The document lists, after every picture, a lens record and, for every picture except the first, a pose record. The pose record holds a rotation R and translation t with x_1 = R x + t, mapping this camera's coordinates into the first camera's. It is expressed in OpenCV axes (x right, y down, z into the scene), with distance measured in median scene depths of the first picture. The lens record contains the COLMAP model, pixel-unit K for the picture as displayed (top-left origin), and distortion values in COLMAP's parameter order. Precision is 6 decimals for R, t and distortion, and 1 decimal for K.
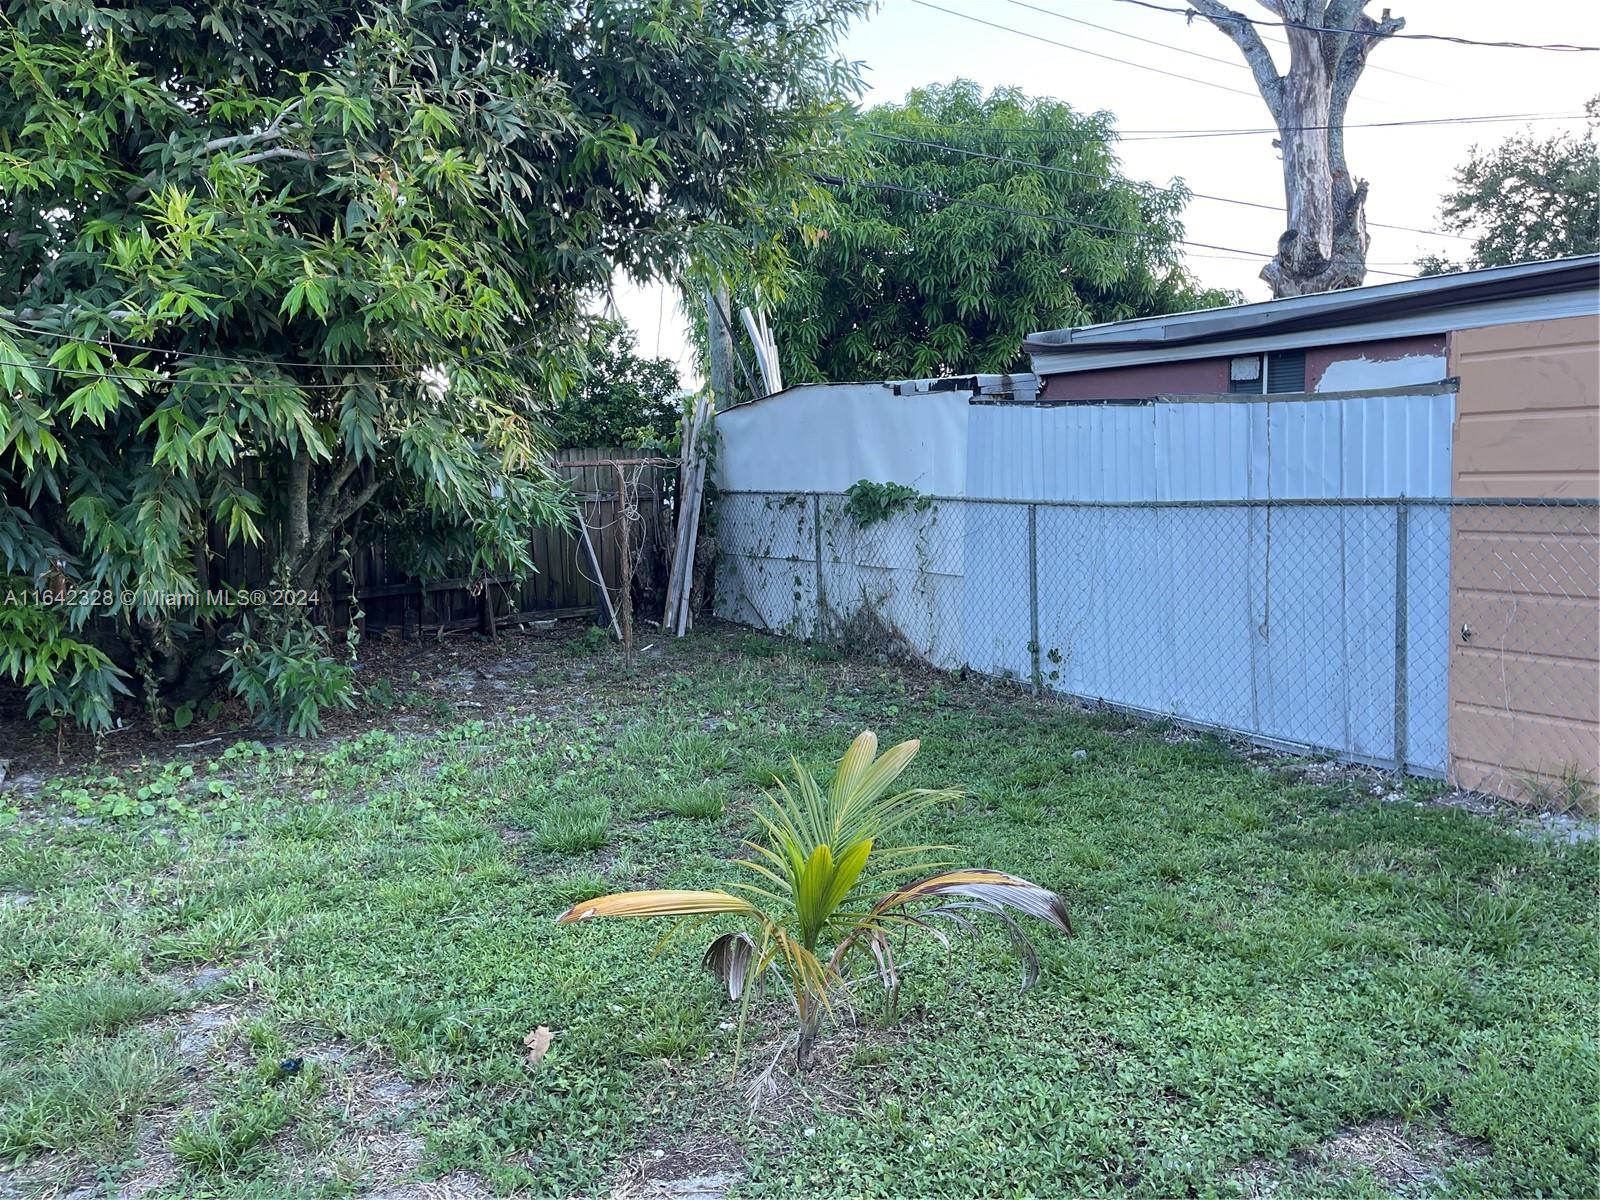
lens RADIAL K [[1219.3, 0, 809.7], [0, 1219.3, 592.3], [0, 0, 1]] dist [0.085623, -0.118815]
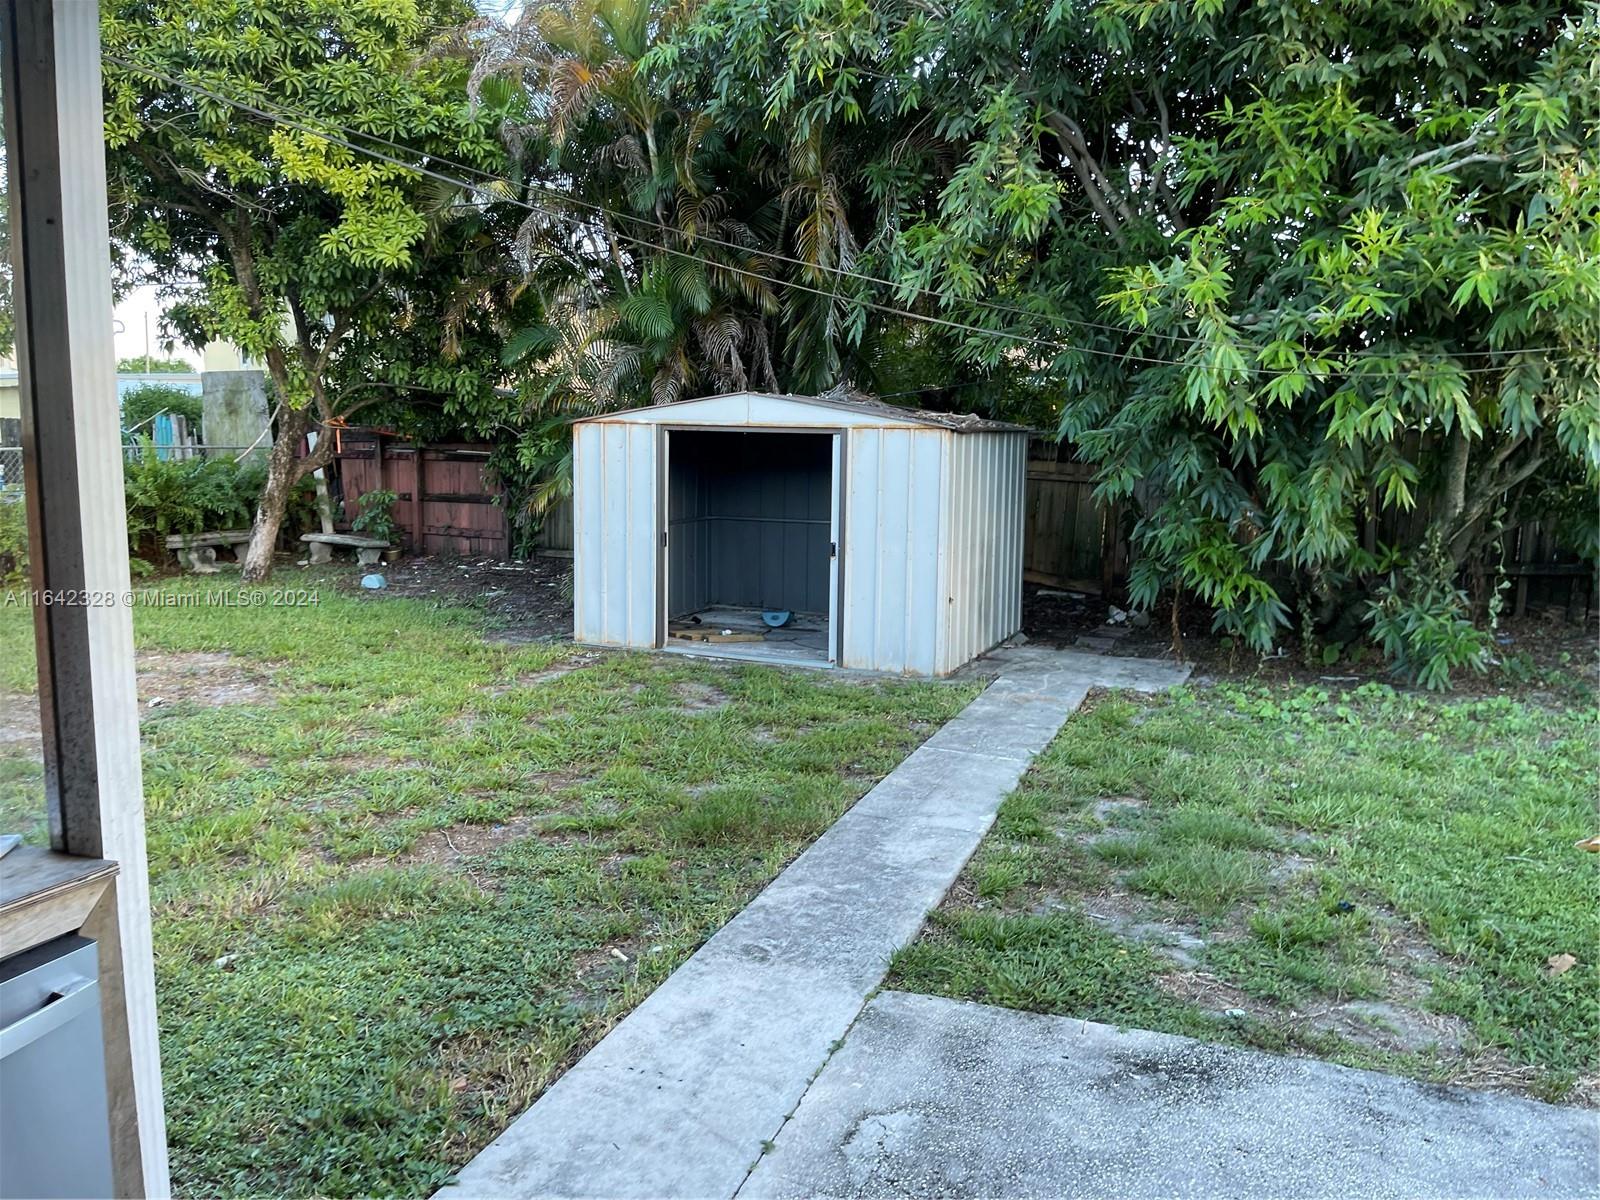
lens RADIAL K [[1219.3, 0, 809.7], [0, 1219.3, 592.3], [0, 0, 1]] dist [0.085623, -0.118815]
pose [[0.617291, 0.120391, -0.777469, 0.116109], [-0.101872, 0.992134, 0.072748, 0.010862], [0.780111, 0.034296, 0.624700, -0.148354]]
